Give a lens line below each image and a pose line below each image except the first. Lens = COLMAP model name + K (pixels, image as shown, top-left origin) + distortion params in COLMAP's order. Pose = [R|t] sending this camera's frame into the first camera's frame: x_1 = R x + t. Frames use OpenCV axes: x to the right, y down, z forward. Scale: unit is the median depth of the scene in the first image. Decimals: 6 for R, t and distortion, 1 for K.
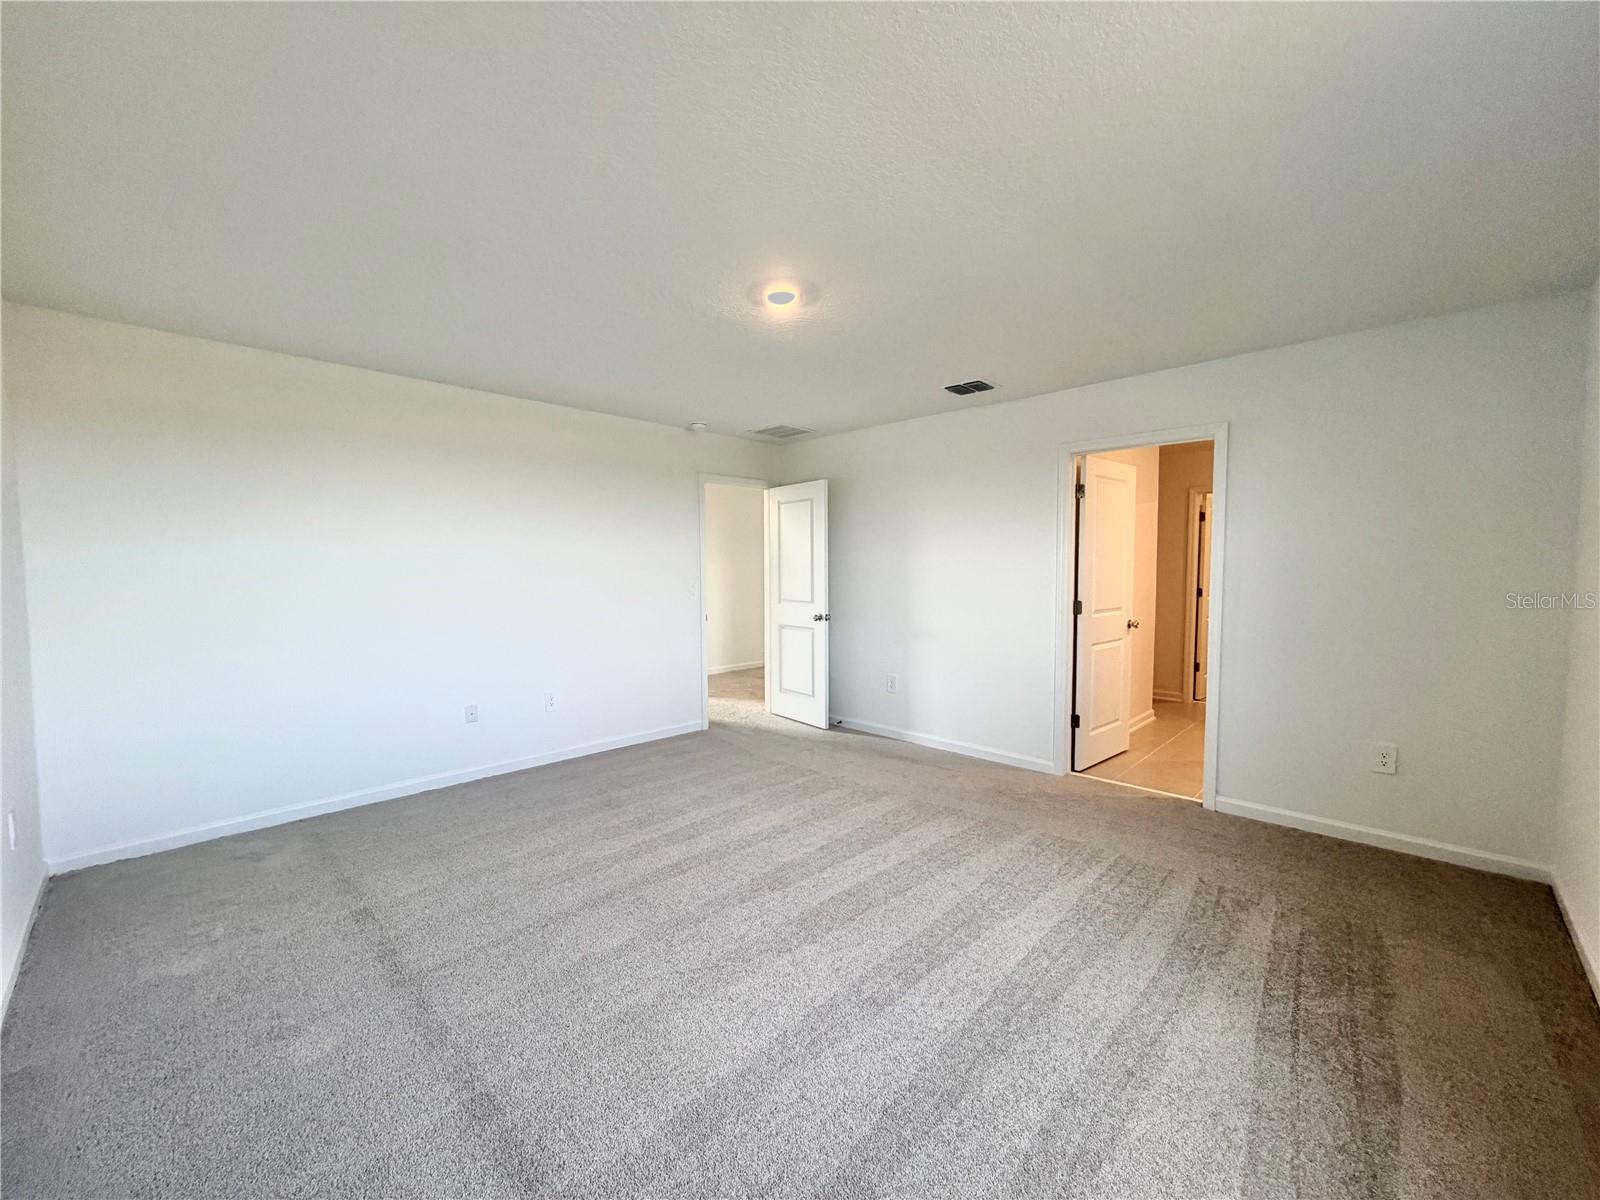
lens RADIAL K [[641.3, 0, 799.4], [0, 641.3, 603.0], [0, 0, 1]] dist [-0.001556, 0.000088]
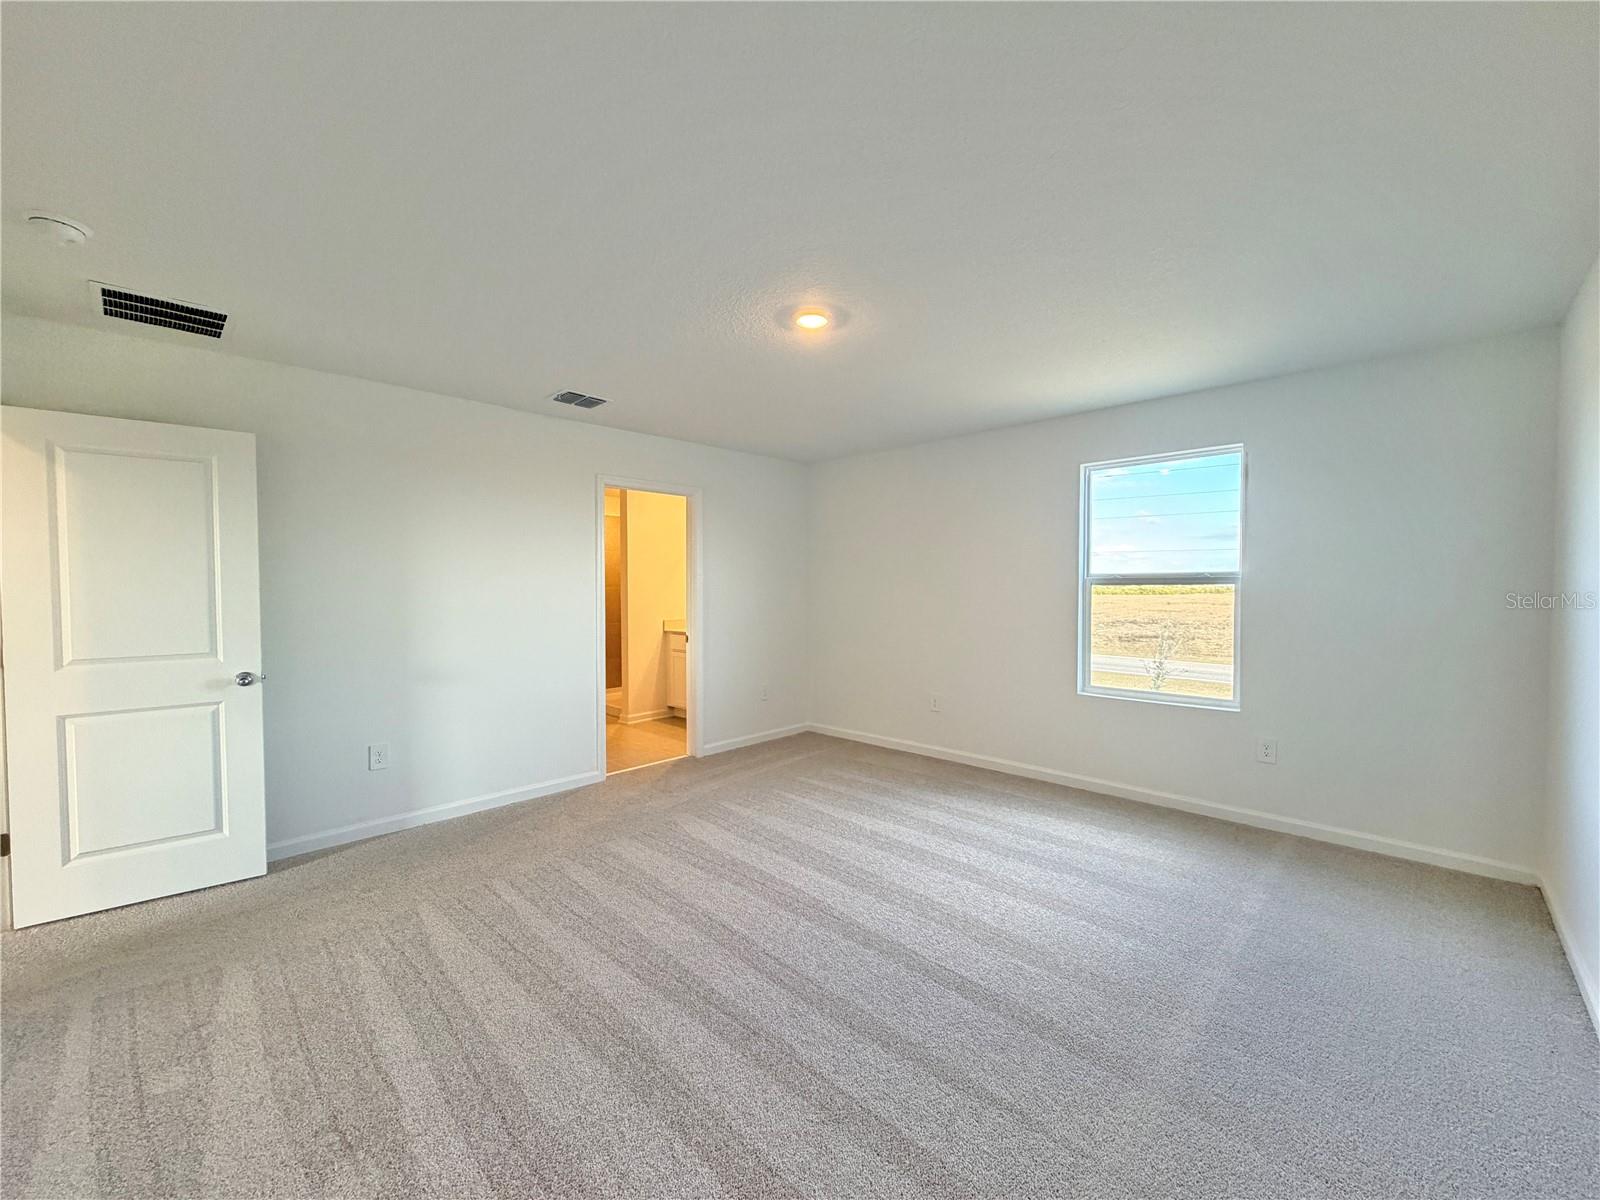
lens RADIAL K [[641.3, 0, 799.4], [0, 641.3, 603.0], [0, 0, 1]] dist [-0.001556, 0.000088]
pose [[-0.011488, -0.025964, 0.999597, -0.713441], [0.054491, 0.998161, 0.026553, -0.041964], [-0.998448, 0.054774, -0.010052, 0.711377]]
